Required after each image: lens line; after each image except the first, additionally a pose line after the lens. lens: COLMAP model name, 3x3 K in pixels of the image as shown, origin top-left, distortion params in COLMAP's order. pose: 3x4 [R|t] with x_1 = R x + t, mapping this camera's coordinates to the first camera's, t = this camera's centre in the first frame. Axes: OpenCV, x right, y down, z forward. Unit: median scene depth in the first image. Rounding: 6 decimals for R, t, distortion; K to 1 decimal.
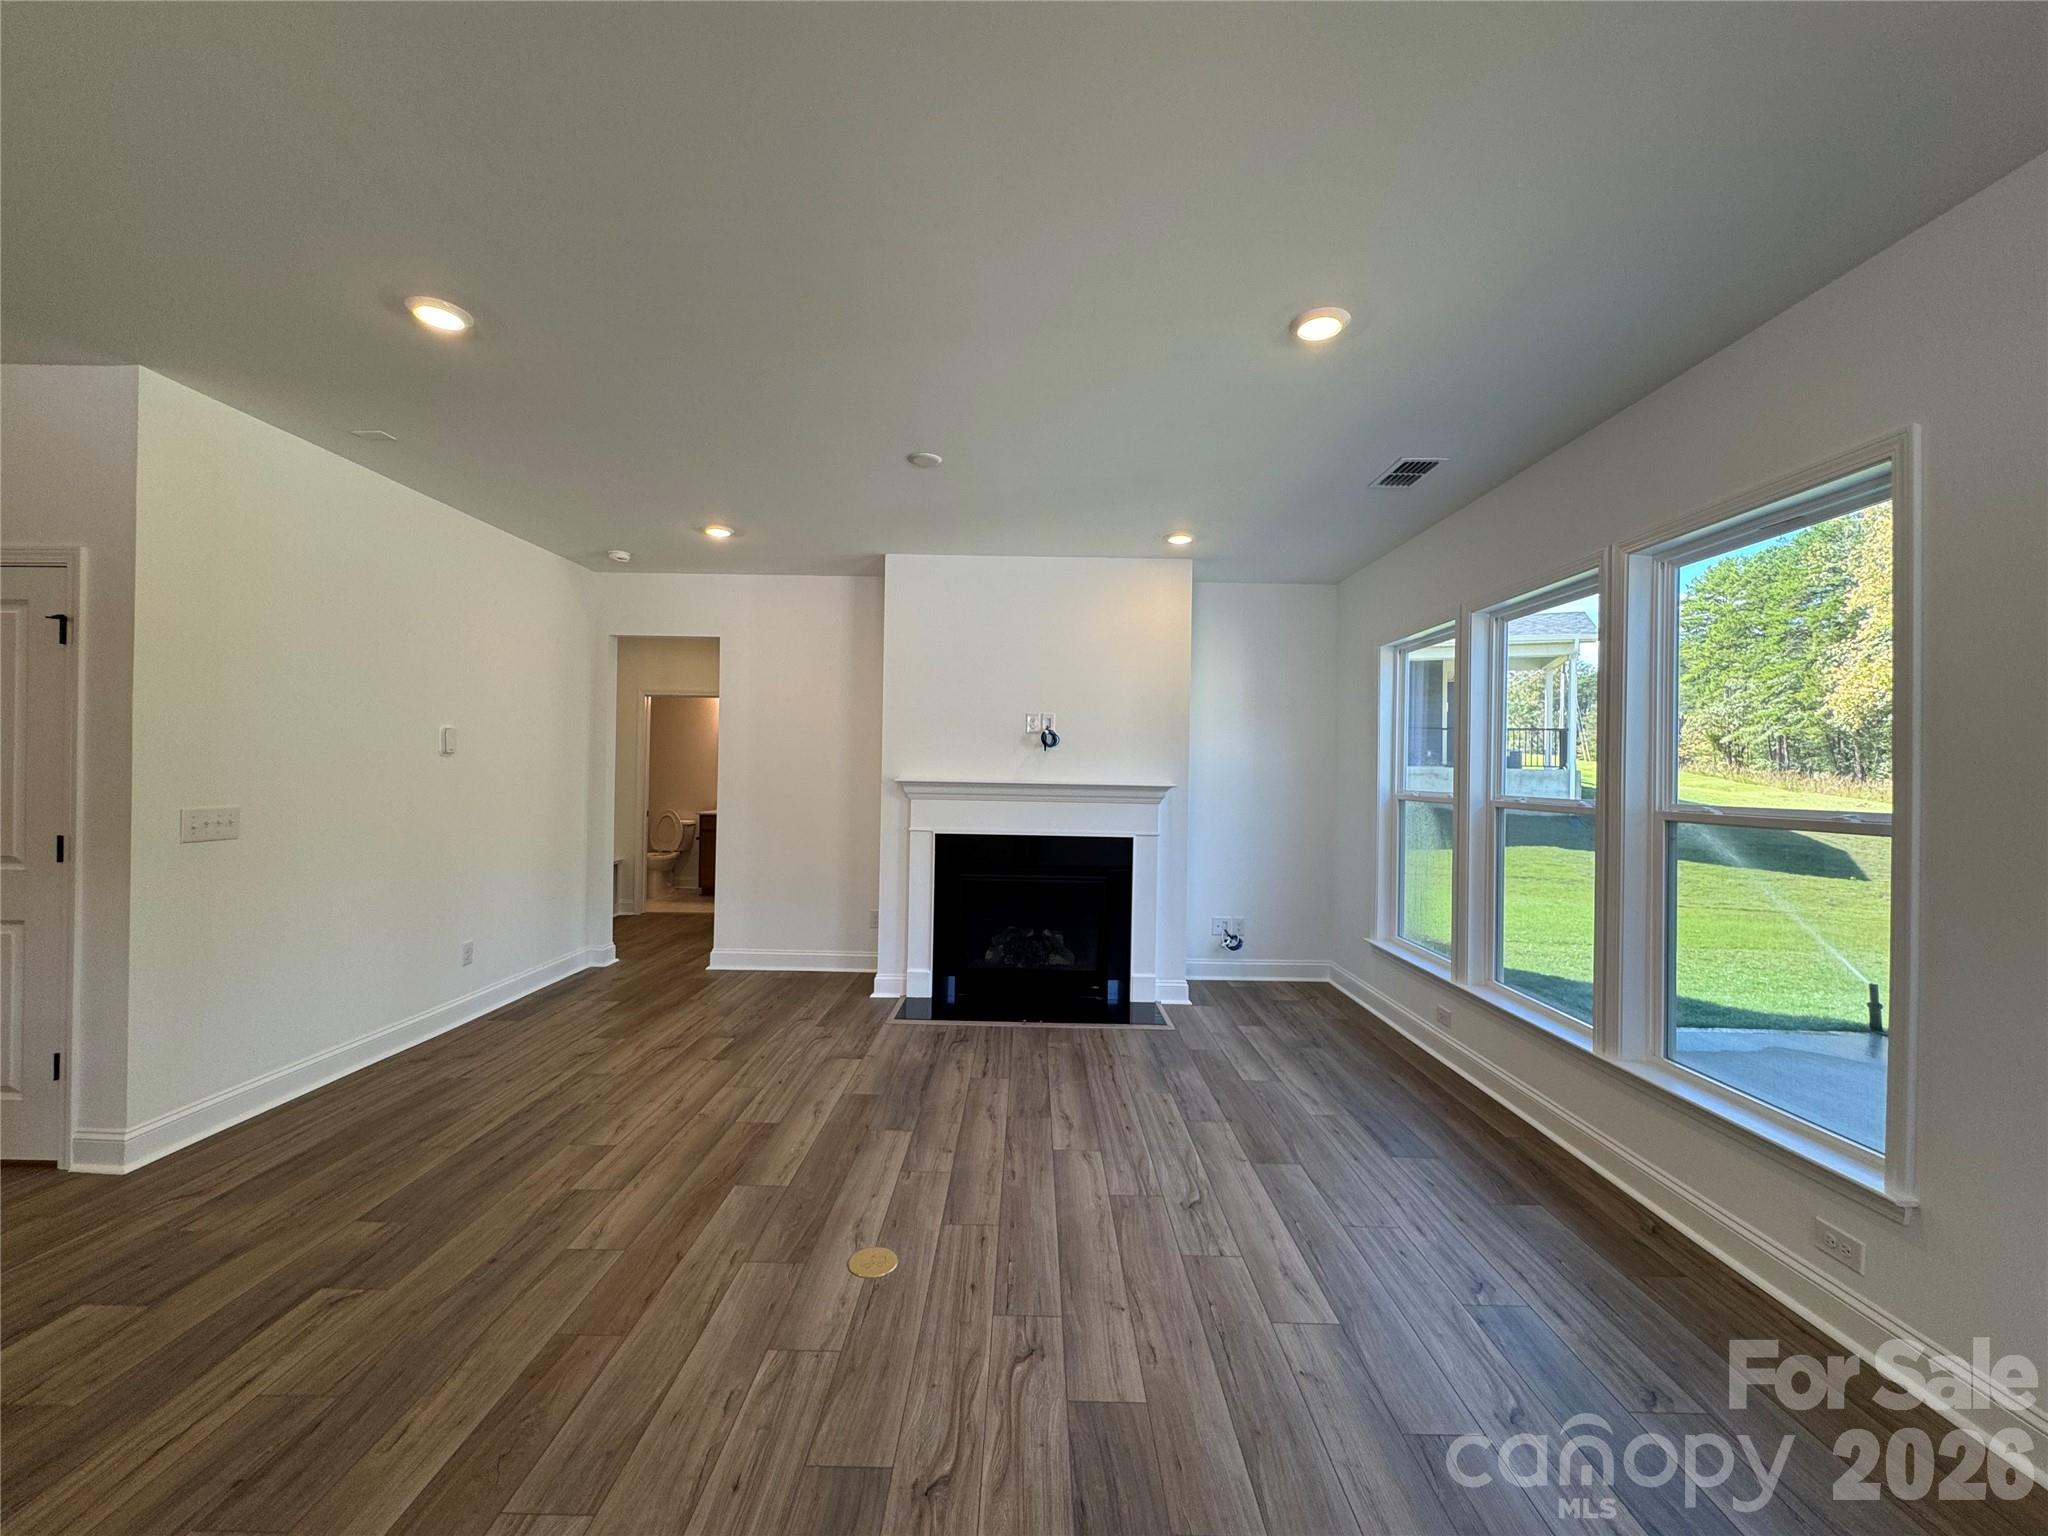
lens RADIAL K [[819.0, 0, 1024.1], [0, 819.0, 764.8], [0, 0, 1]] dist [-0.002325, -0.000455]
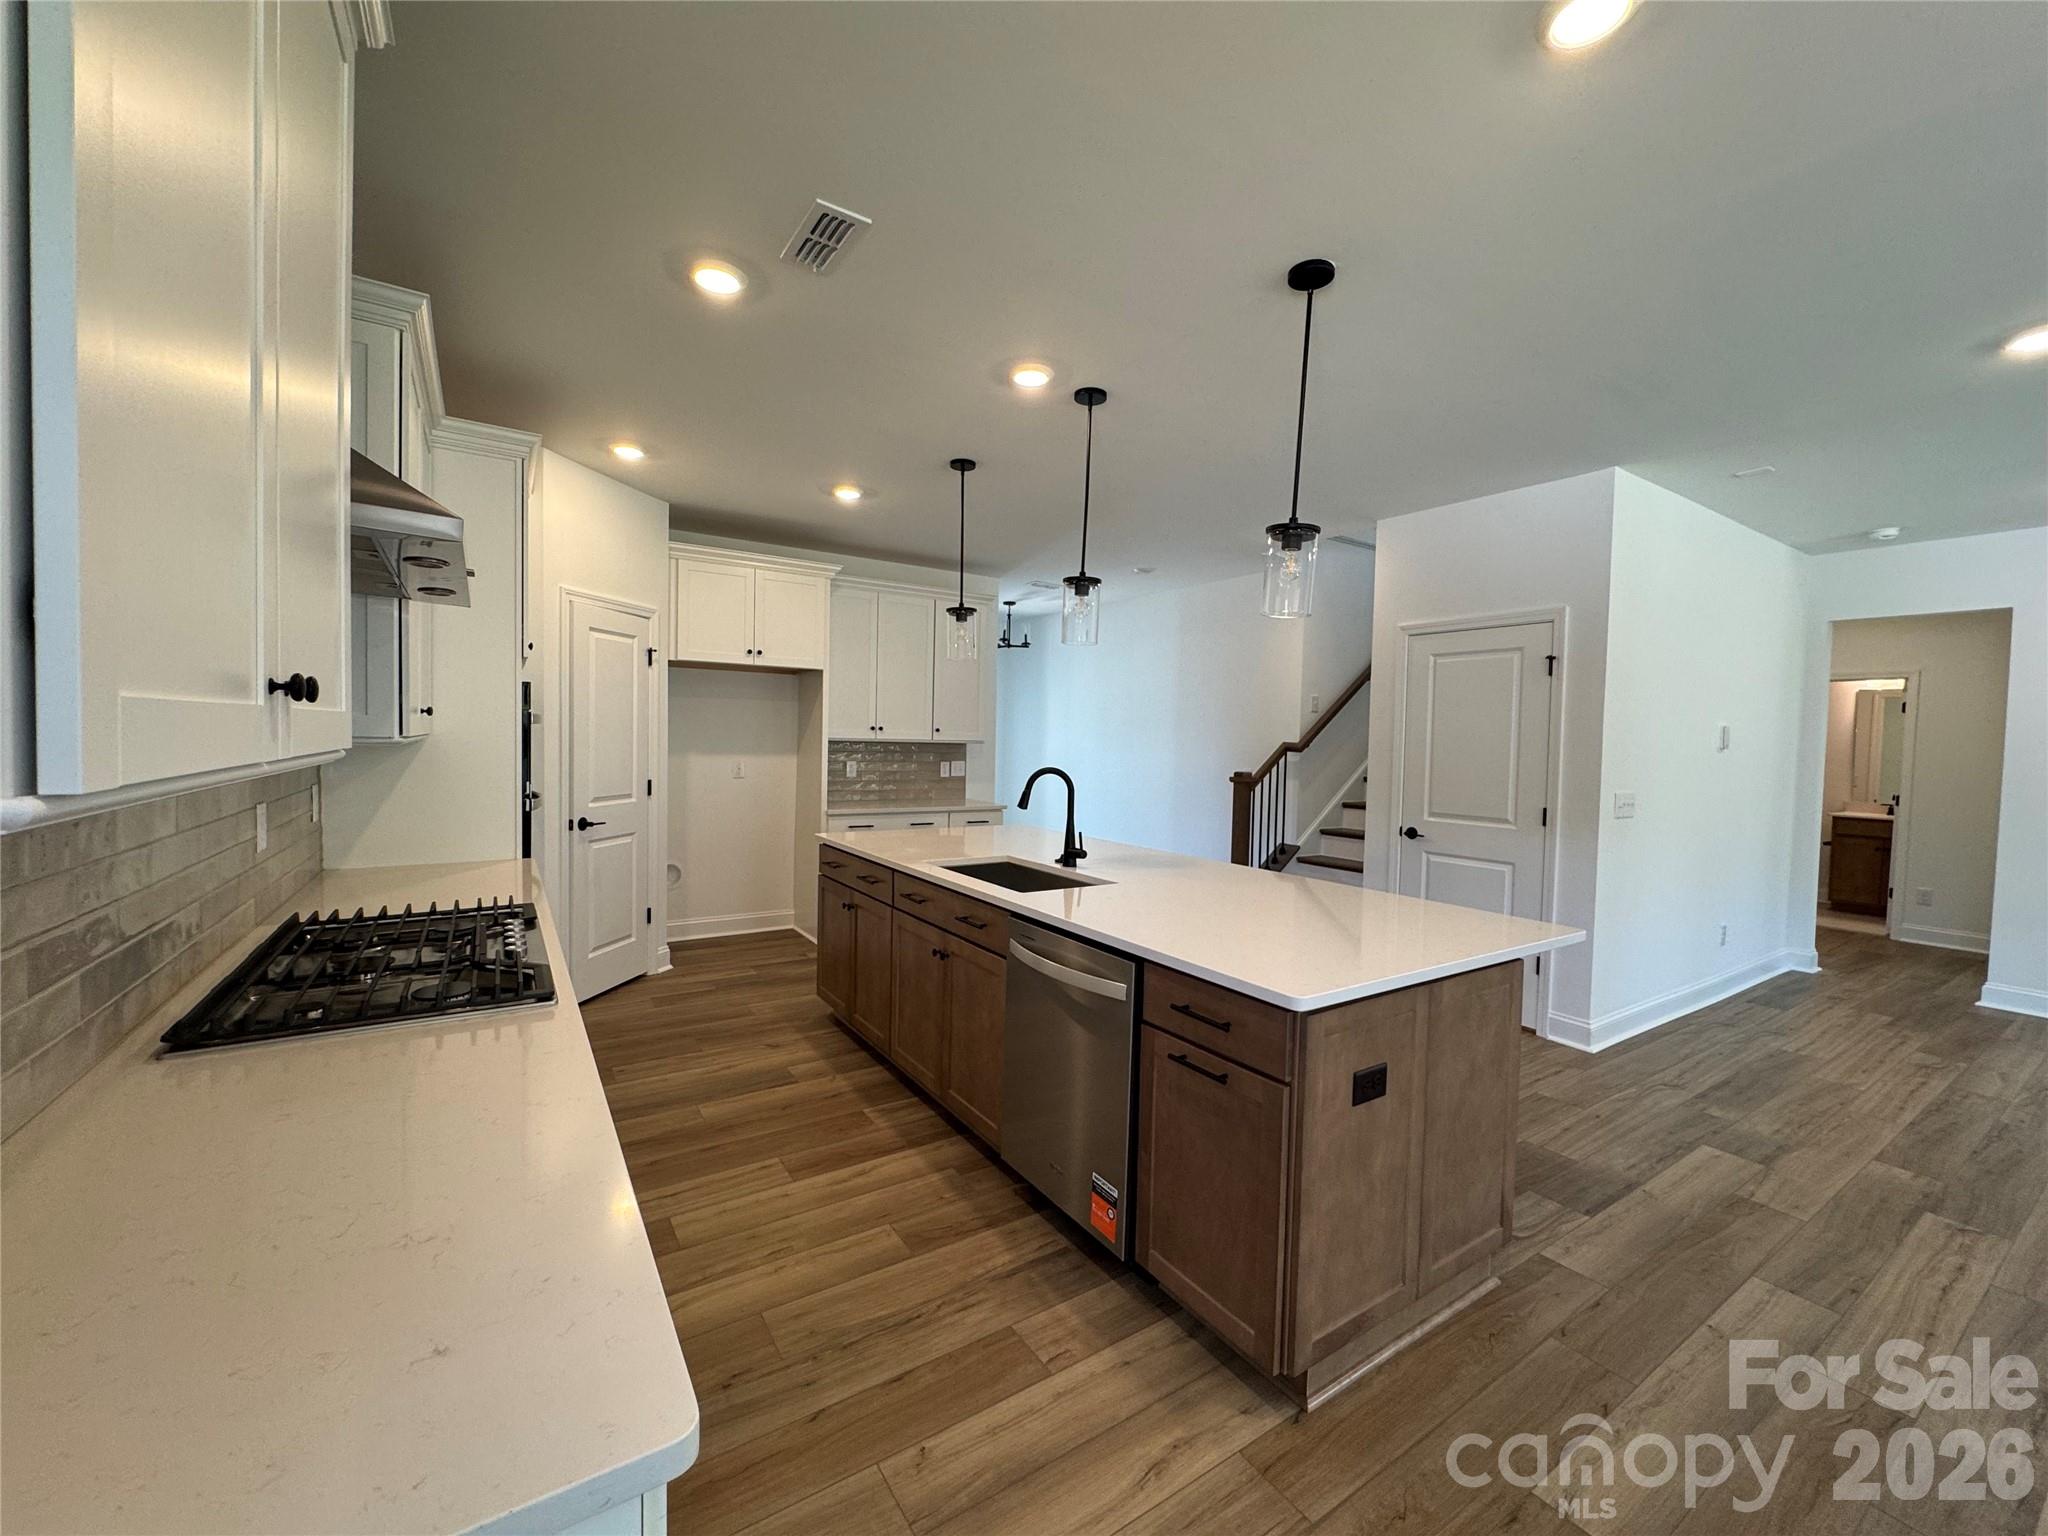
lens RADIAL K [[819.0, 0, 1024.1], [0, 819.0, 764.8], [0, 0, 1]] dist [-0.002325, -0.000455]
pose [[0.551356, 0.025017, -0.833895, -0.475306], [-0.010892, 0.999681, 0.022790, -0.012657], [0.834199, -0.003483, 0.551452, -0.570367]]
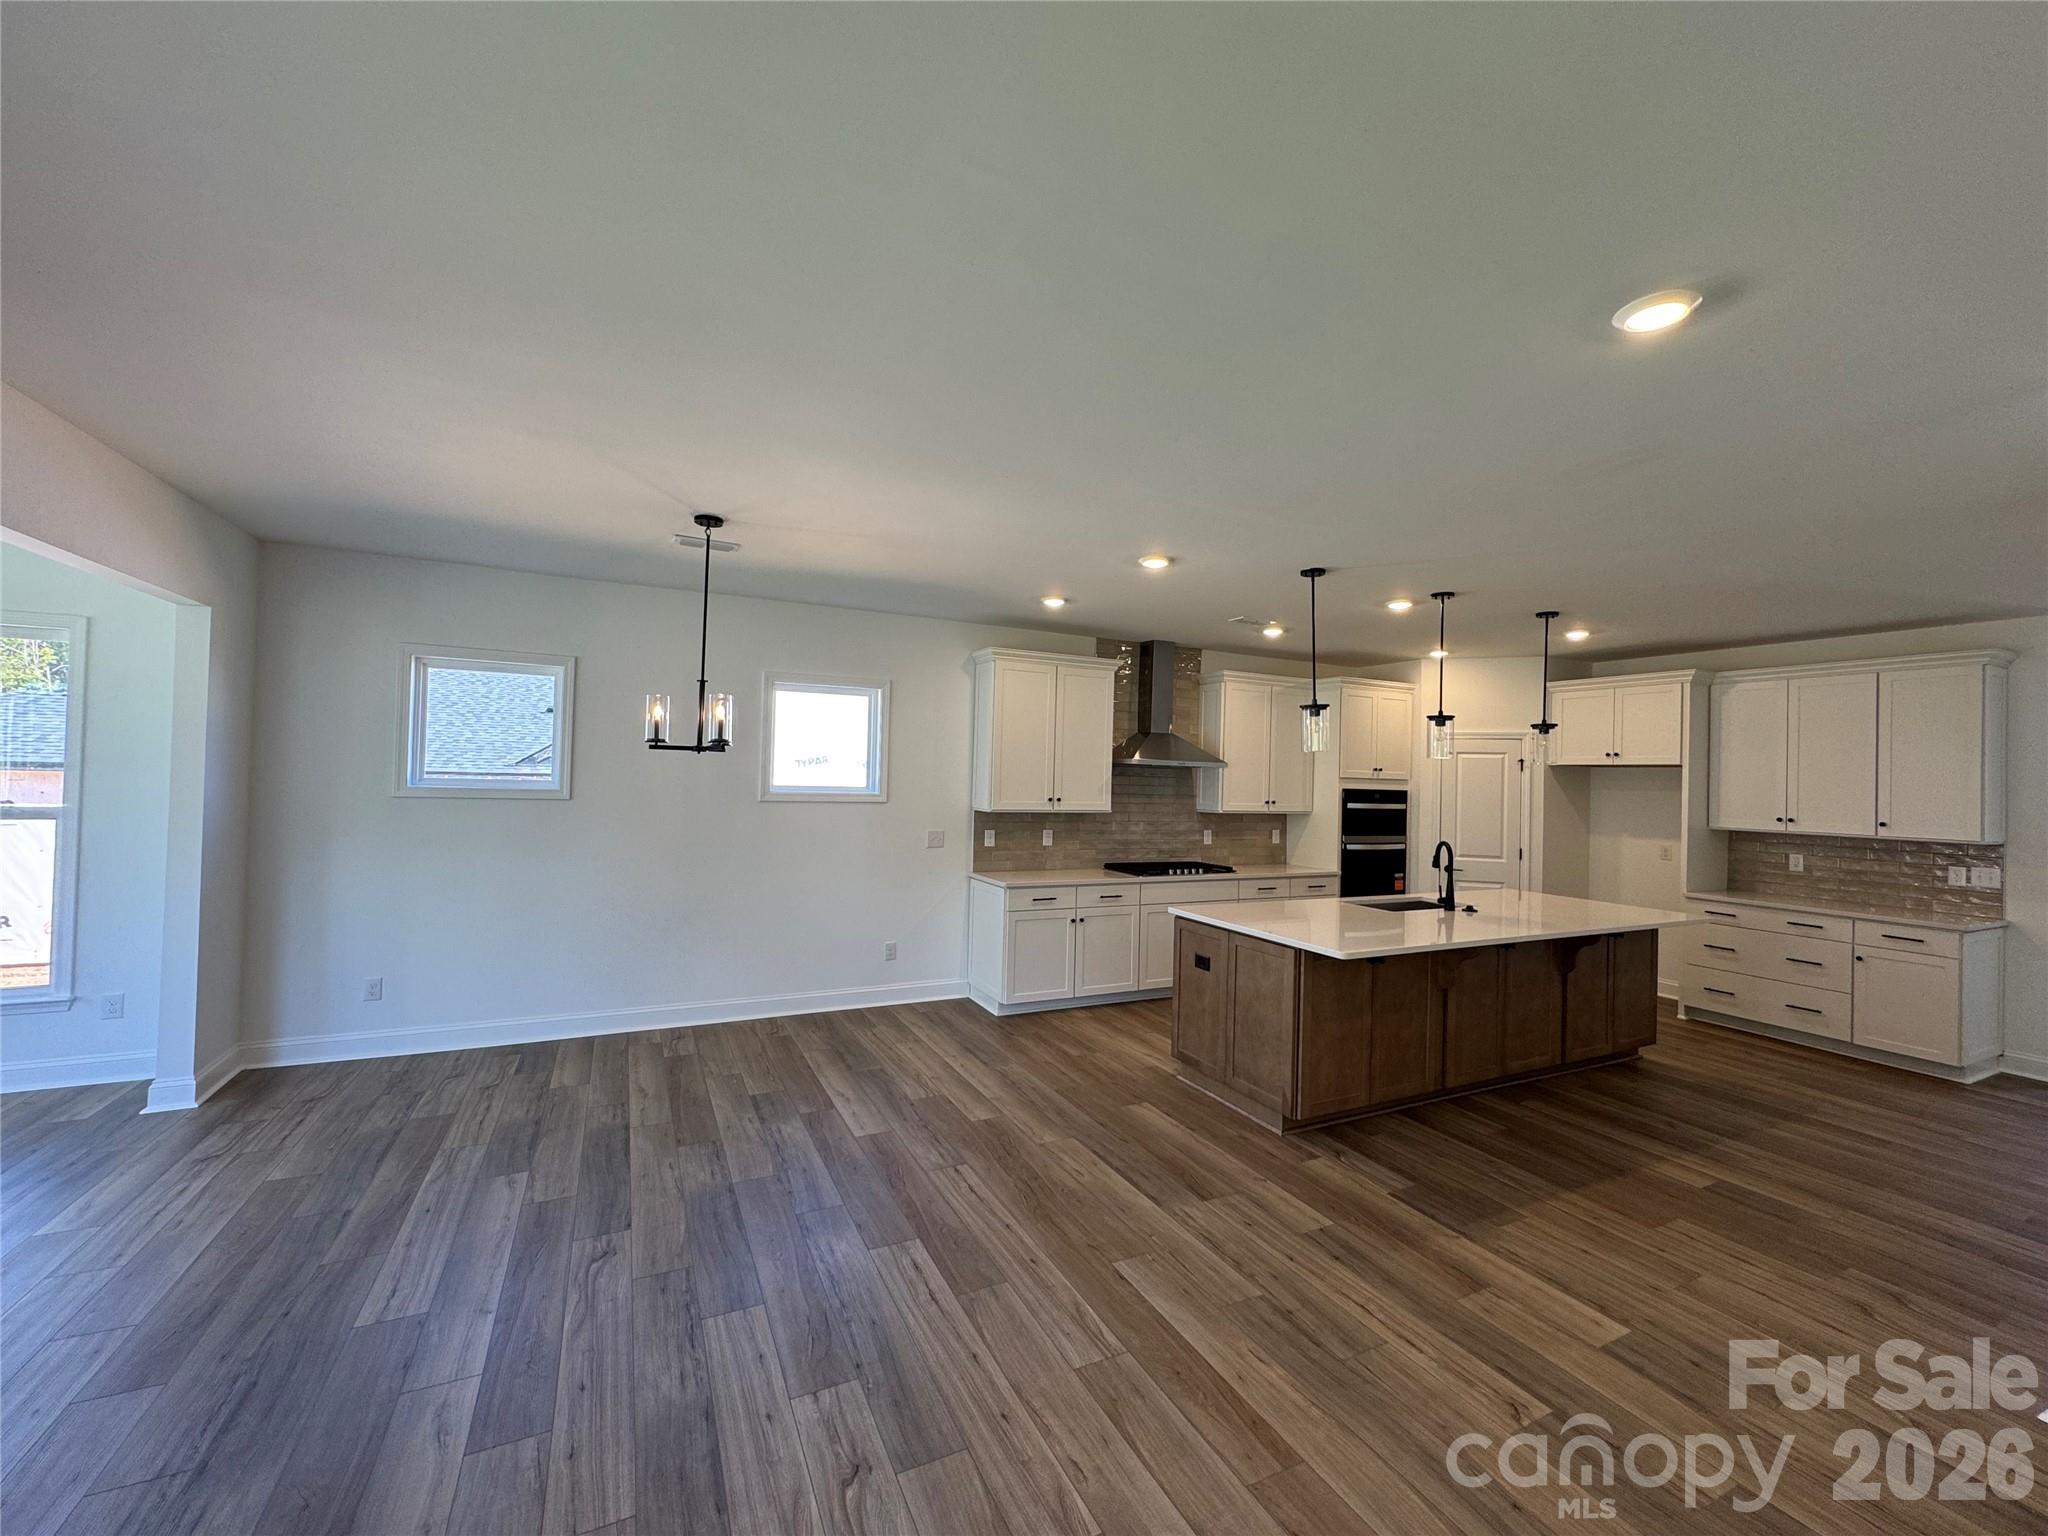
lens RADIAL K [[819.0, 0, 1024.1], [0, 819.0, 764.8], [0, 0, 1]] dist [-0.002325, -0.000455]
pose [[-0.893991, -0.047188, -0.445593, 0.137636], [-0.039632, 0.998869, -0.026267, -0.062105], [0.446328, -0.005822, -0.894850, 1.237090]]
